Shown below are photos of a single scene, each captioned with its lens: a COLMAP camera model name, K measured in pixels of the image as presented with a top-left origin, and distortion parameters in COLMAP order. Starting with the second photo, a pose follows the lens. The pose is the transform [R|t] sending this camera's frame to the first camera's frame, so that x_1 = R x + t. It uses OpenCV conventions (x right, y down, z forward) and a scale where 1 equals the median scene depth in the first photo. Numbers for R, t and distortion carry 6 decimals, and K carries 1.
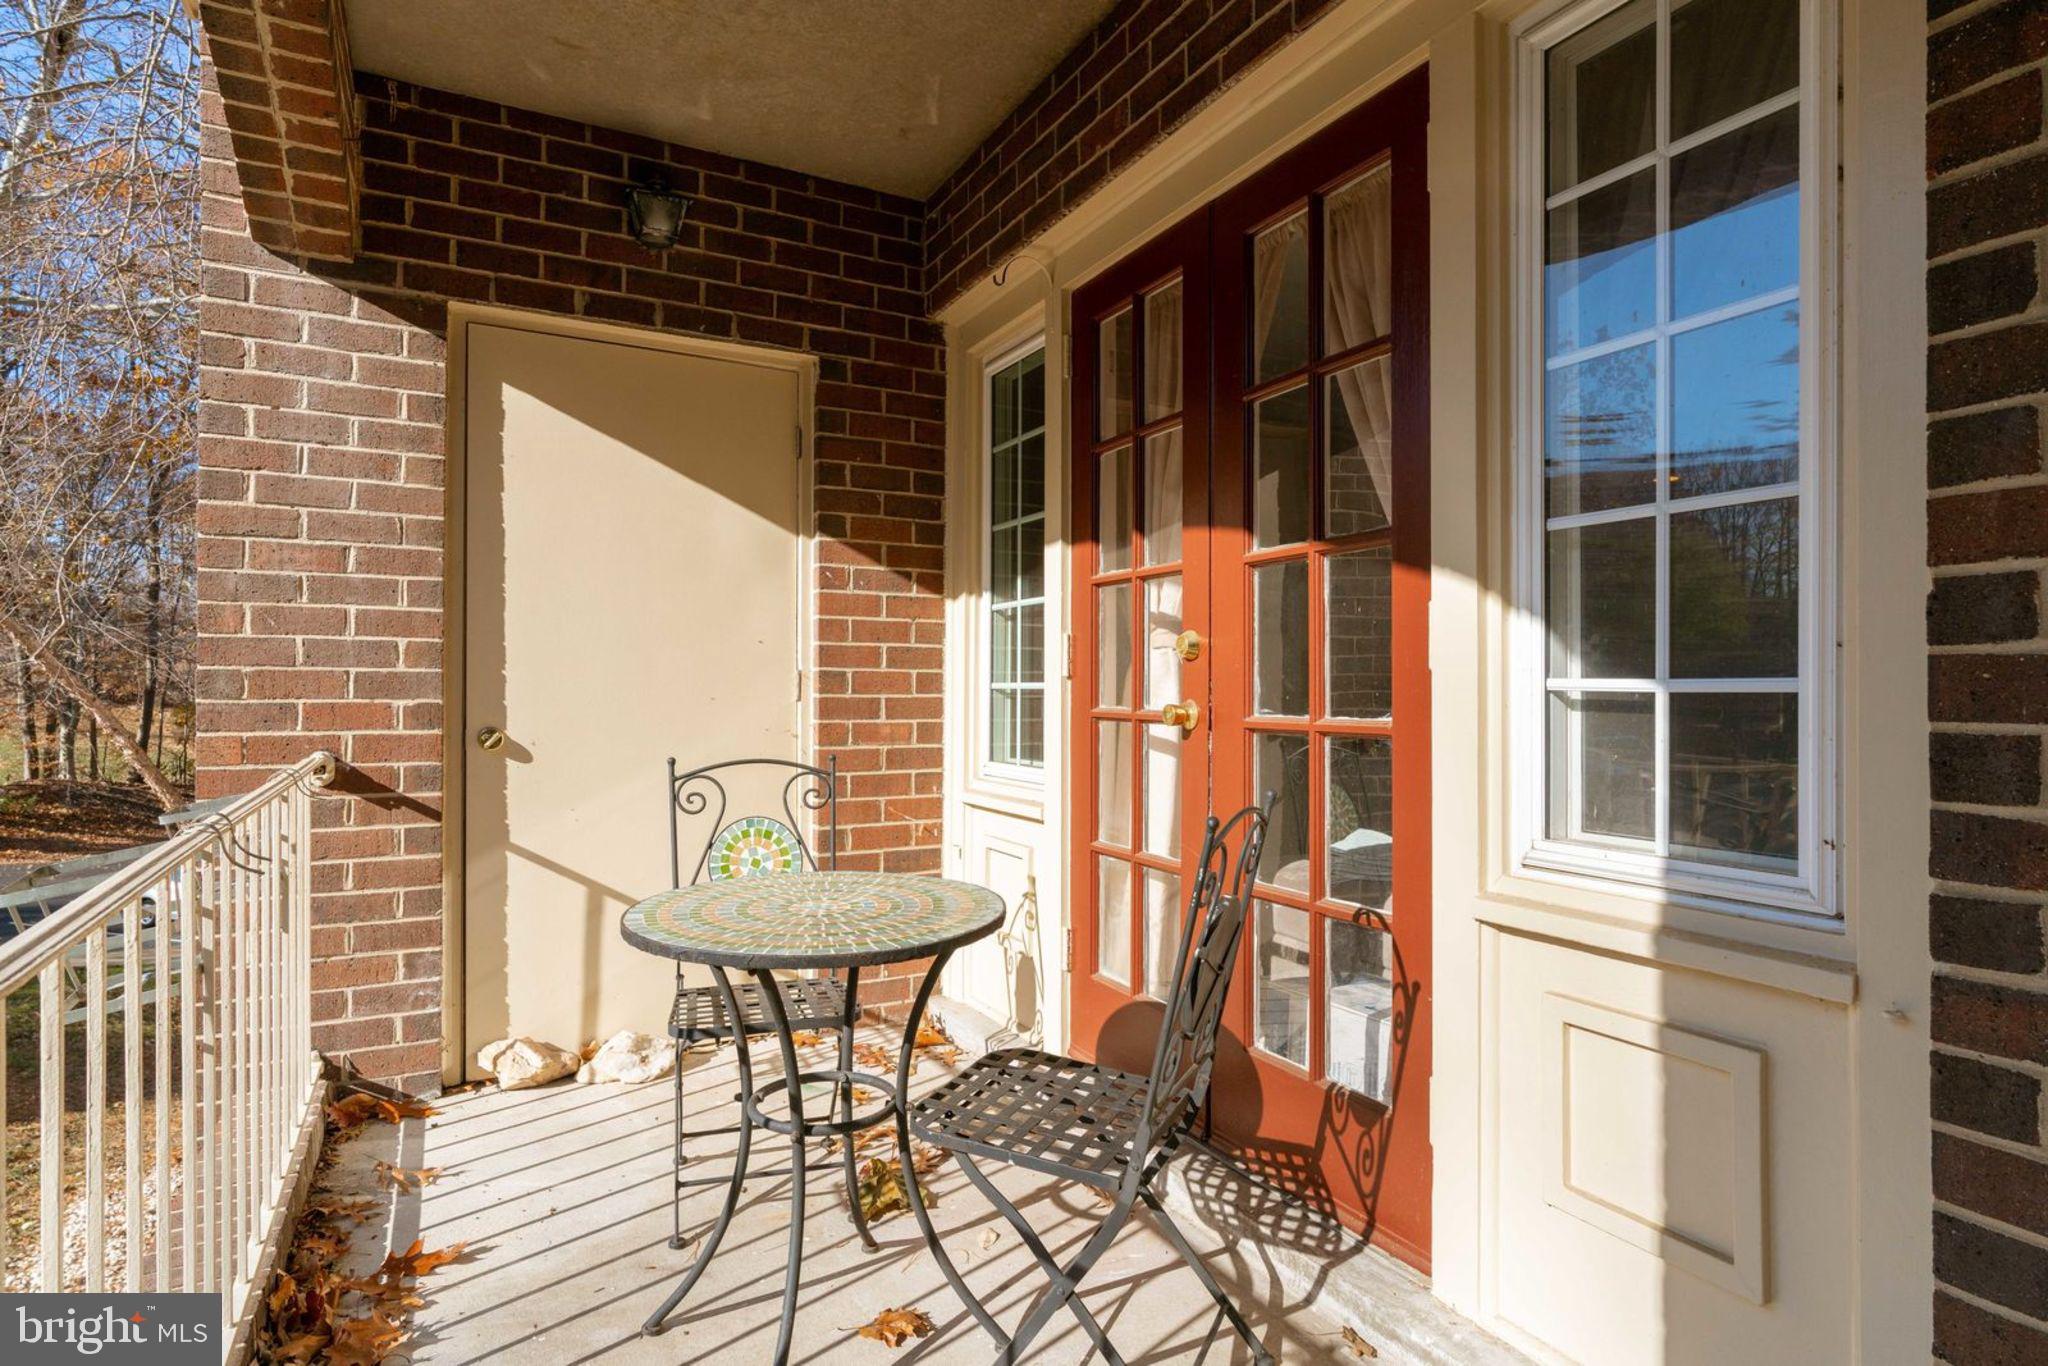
lens RADIAL K [[1070.9, 0, 1024.0], [0, 1070.9, 683.0], [0, 0, 1]] dist [-0.001226, -0.000006]
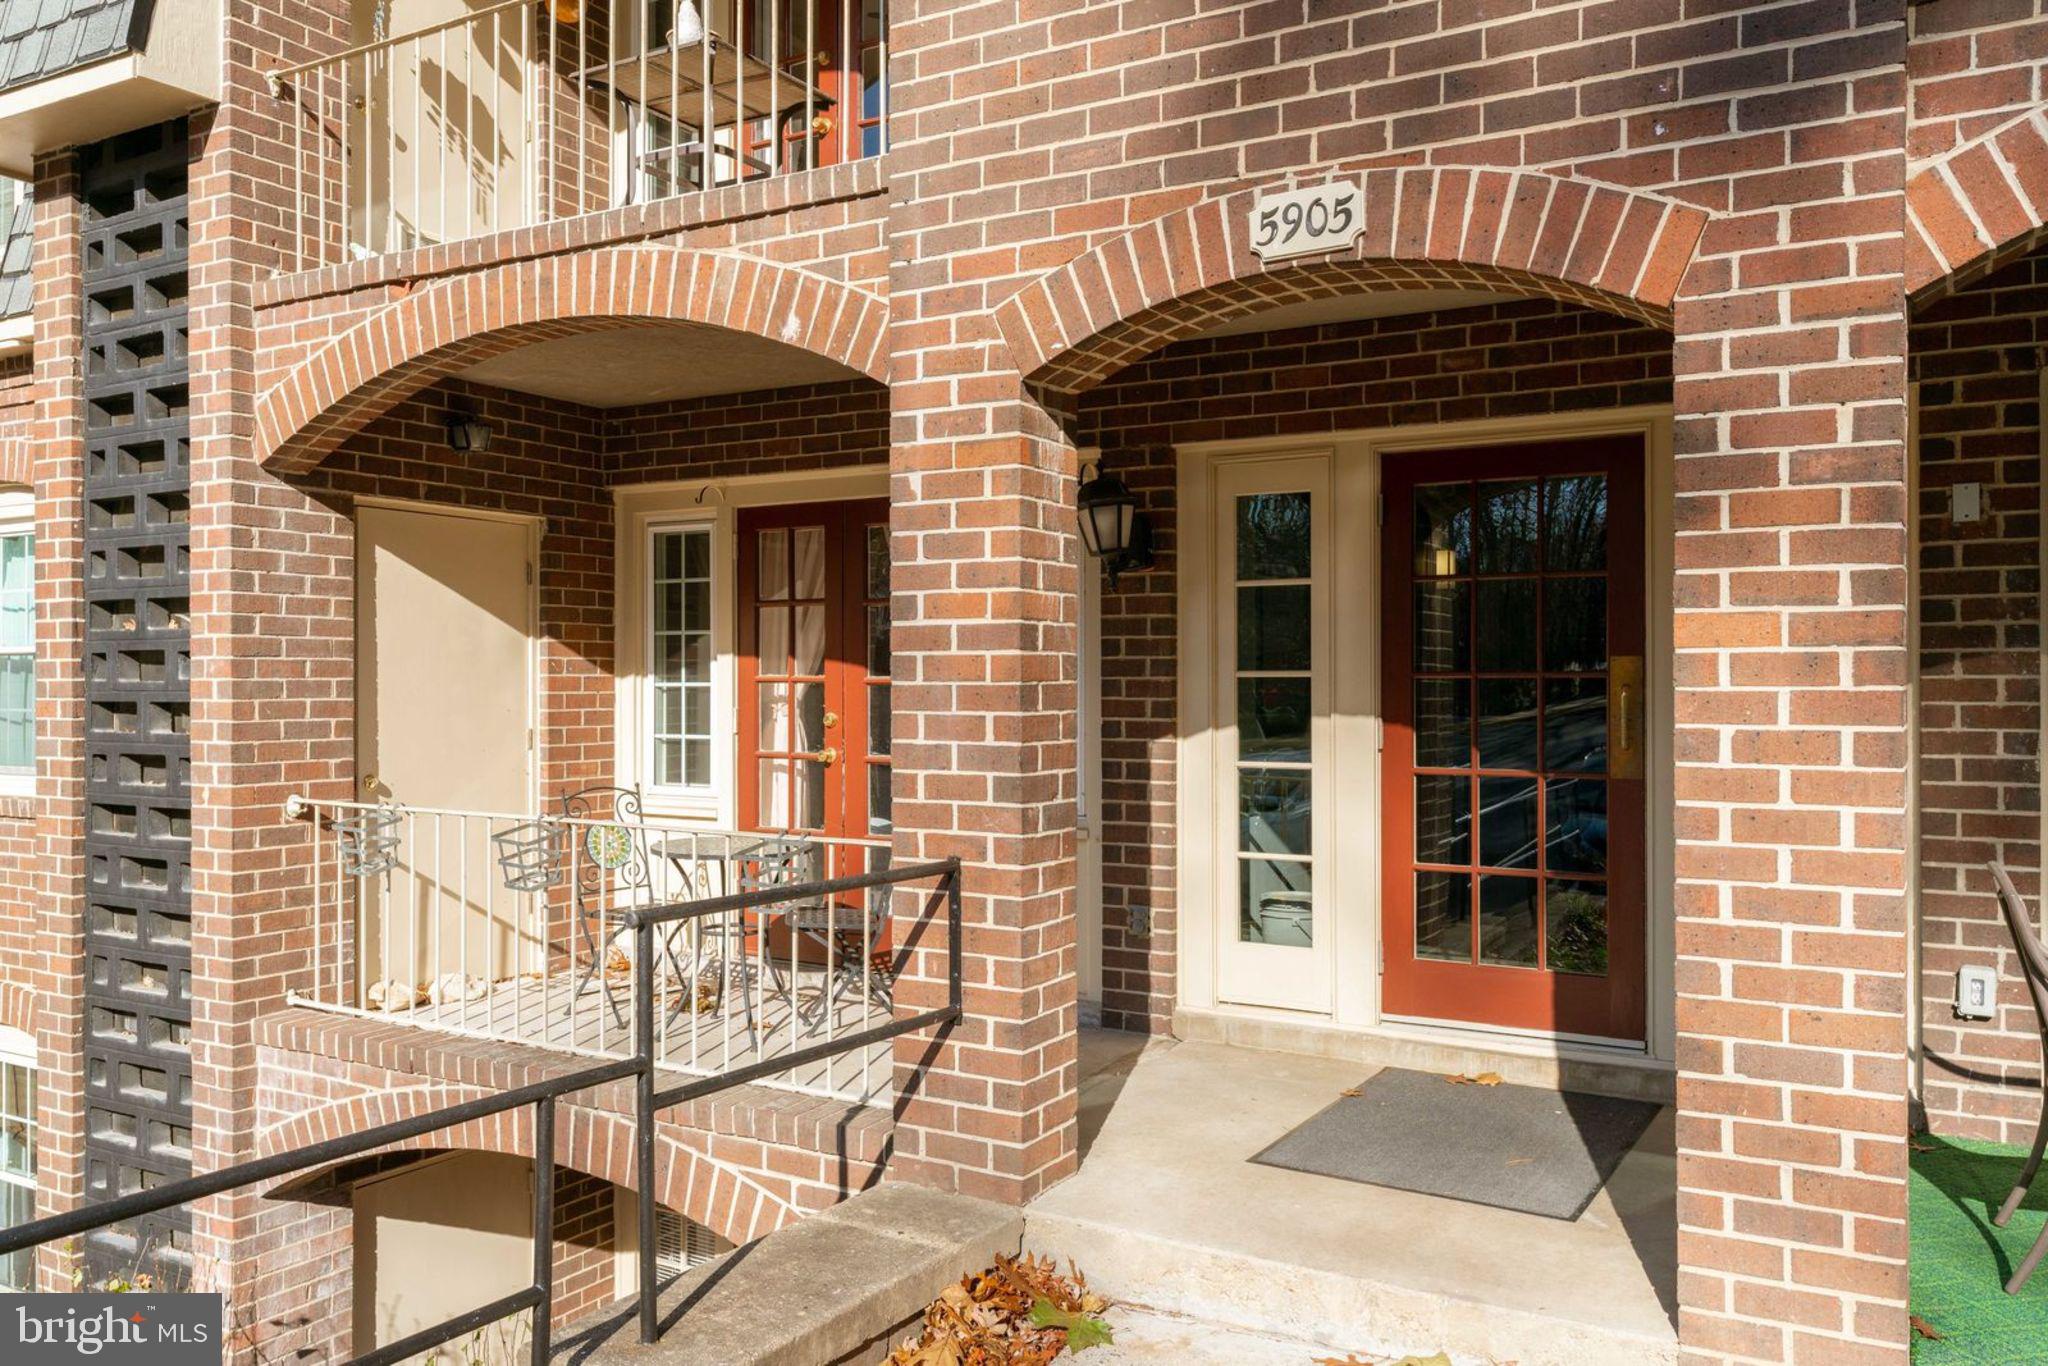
lens RADIAL K [[1517.6, 0, 1018.6], [0, 1517.6, 652.7], [0, 0, 1]] dist [0.006287, 0.002213]
pose [[0.848104, 0.005234, 0.529803, -0.835736], [0.001900, 0.999915, -0.012919, -0.098565], [-0.529826, 0.011963, 0.848022, -1.261231]]
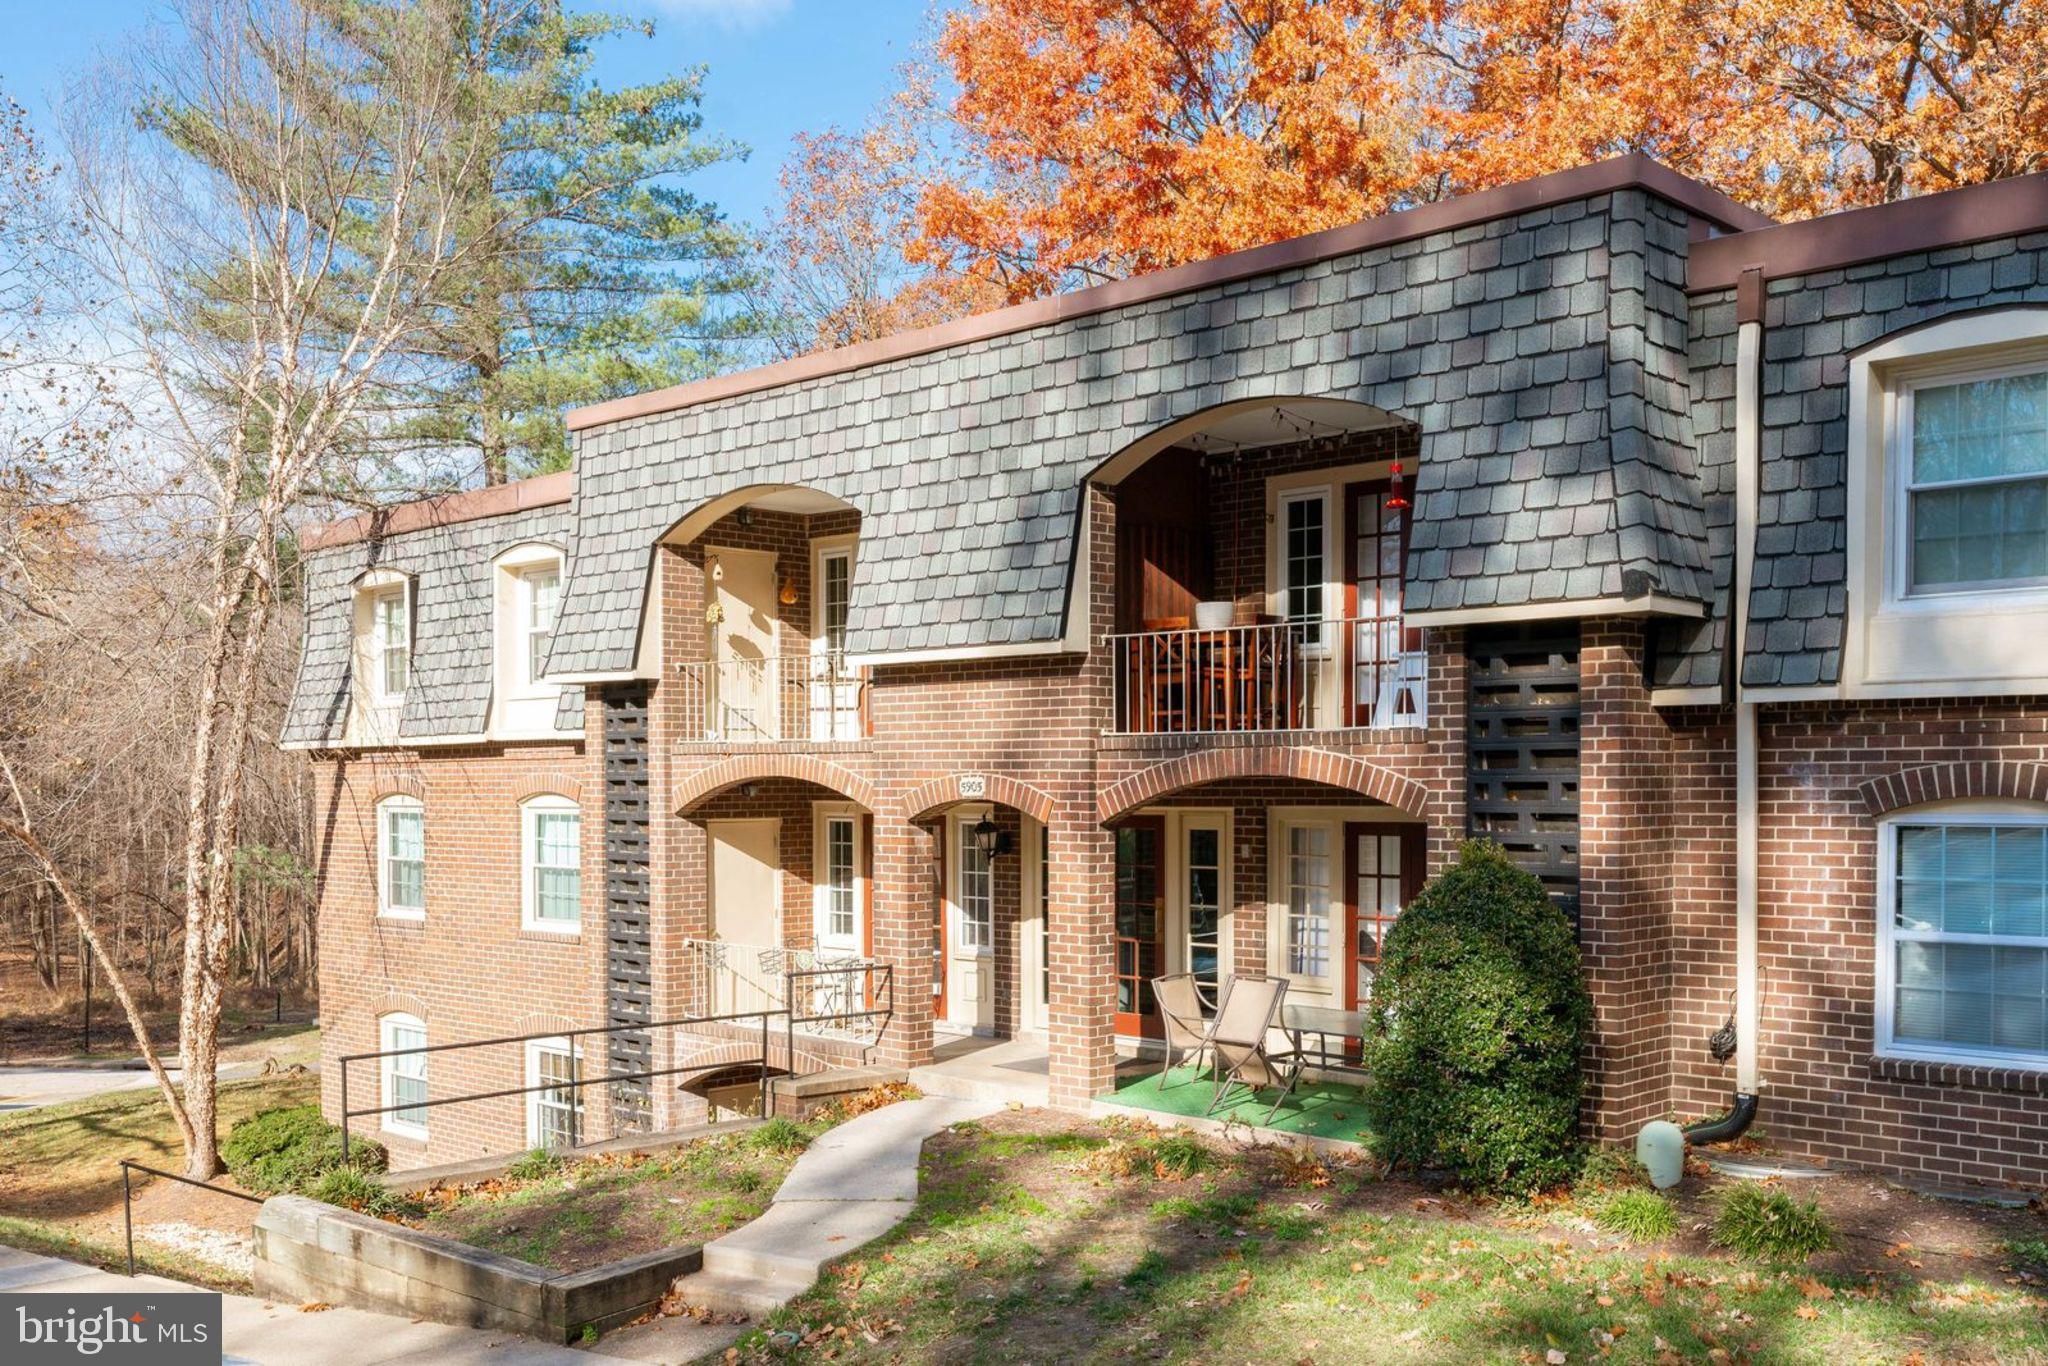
lens RADIAL K [[1678.3, 0, 1029.2], [0, 1678.3, 839.1], [0, 0, 1]] dist [0.003500, -0.000084]
pose [[0.932393, -0.010268, 0.361299, -1.549709], [-0.001126, 0.999509, 0.031309, -0.450894], [-0.361443, -0.029599, 0.931924, -4.761483]]
